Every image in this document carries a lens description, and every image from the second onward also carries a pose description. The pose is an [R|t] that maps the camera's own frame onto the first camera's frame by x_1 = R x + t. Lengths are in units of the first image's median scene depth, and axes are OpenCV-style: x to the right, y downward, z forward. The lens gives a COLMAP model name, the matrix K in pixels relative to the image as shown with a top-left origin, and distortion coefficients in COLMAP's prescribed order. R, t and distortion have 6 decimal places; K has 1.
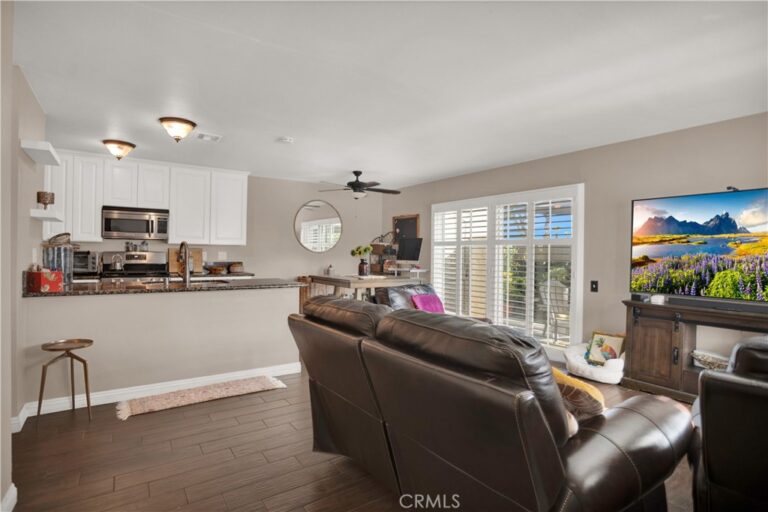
lens RADIAL K [[387.1, 0, 371.8], [0, 387.1, 256.2], [0, 0, 1]] dist [0.002254, 0.000685]
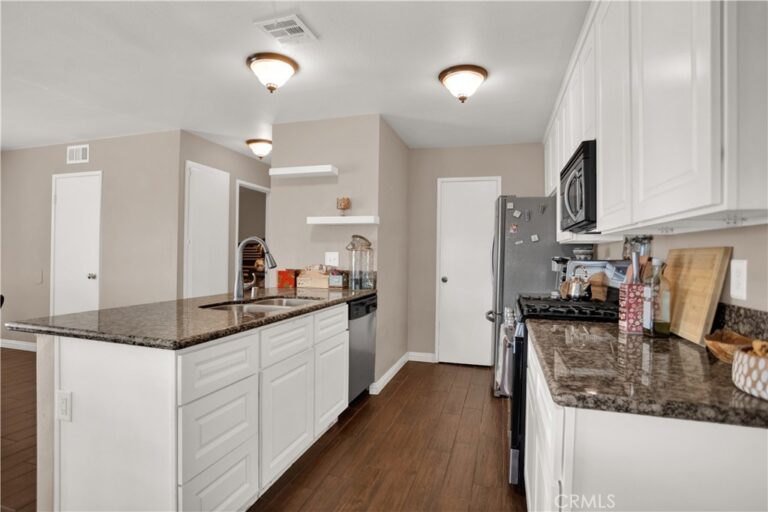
lens RADIAL K [[390.7, 0, 384.0], [0, 390.7, 256.0], [0, 0, 1]] dist [-0.060587, 0.000485]
pose [[-0.765004, -0.020796, -0.643689, -0.168053], [-0.026833, 0.999640, -0.000405, -0.008917], [0.643466, 0.016963, -0.765287, 1.233063]]
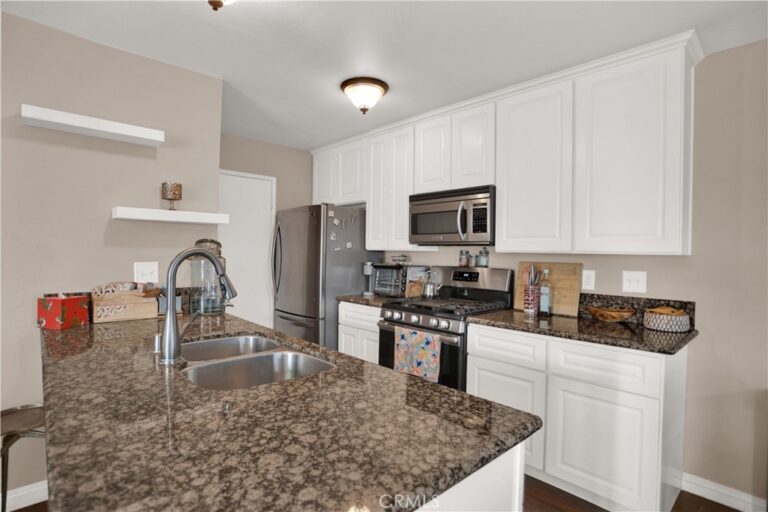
lens RADIAL K [[390.7, 0, 384.0], [0, 390.7, 256.0], [0, 0, 1]] dist [-0.060587, 0.000485]
pose [[0.167259, -0.001763, -0.985911, -0.053312], [-0.019893, 0.999789, -0.005162, -0.023870], [0.985712, 0.020476, 0.167188, 0.837452]]
